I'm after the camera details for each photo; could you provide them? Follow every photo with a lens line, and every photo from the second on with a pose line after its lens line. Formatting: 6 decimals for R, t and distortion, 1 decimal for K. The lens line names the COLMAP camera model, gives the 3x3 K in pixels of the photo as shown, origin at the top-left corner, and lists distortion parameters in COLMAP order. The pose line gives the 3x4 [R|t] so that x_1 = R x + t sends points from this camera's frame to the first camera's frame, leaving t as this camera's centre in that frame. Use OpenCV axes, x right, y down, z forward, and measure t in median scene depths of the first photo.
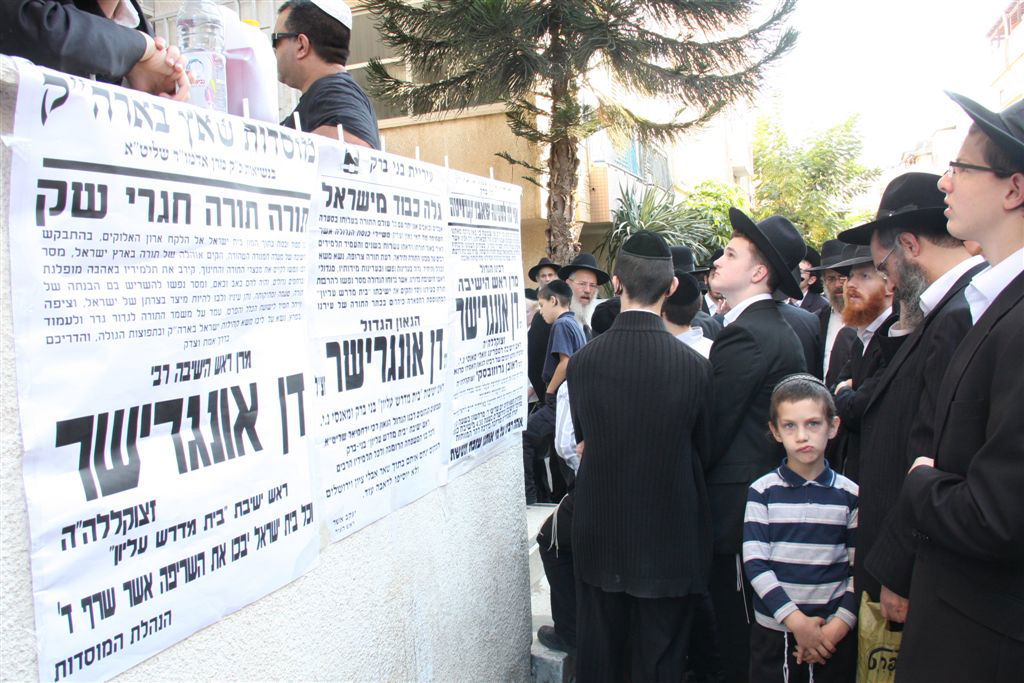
lens RADIAL K [[852.4, 0, 512.0], [0, 852.4, 341.5], [0, 0, 1]] dist [-0.160204, 0.122905]
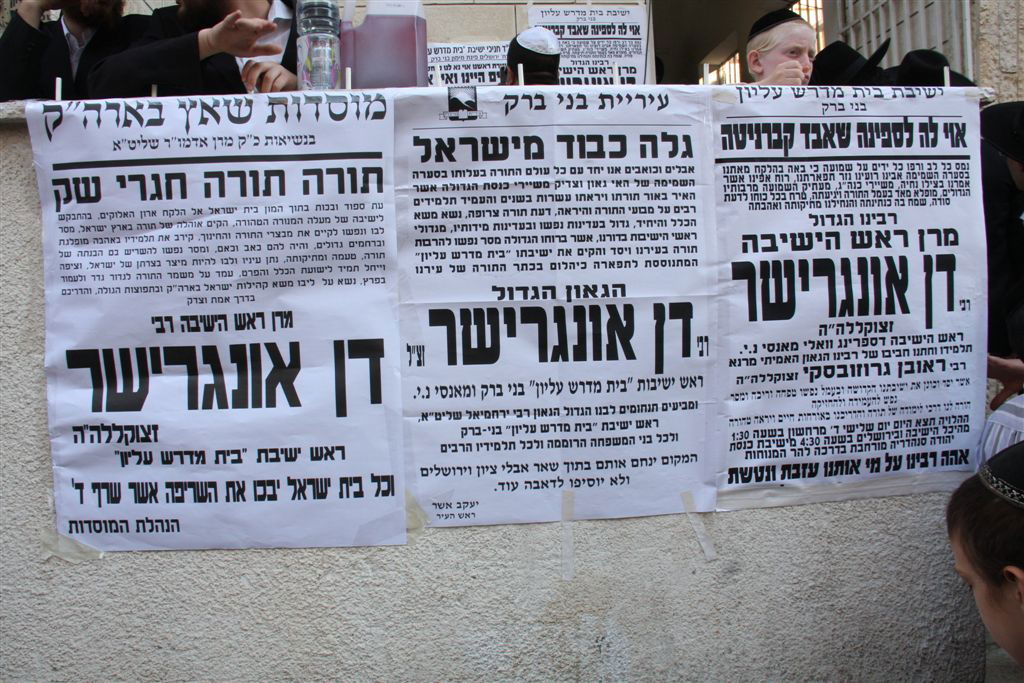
lens RADIAL K [[852.4, 0, 512.0], [0, 852.4, 341.5], [0, 0, 1]] dist [-0.160204, 0.122905]
pose [[0.425820, 0.061790, -0.902696, 0.825347], [-0.045266, 0.997871, 0.046952, -0.014219], [0.903675, 0.020868, 0.427710, 0.857740]]
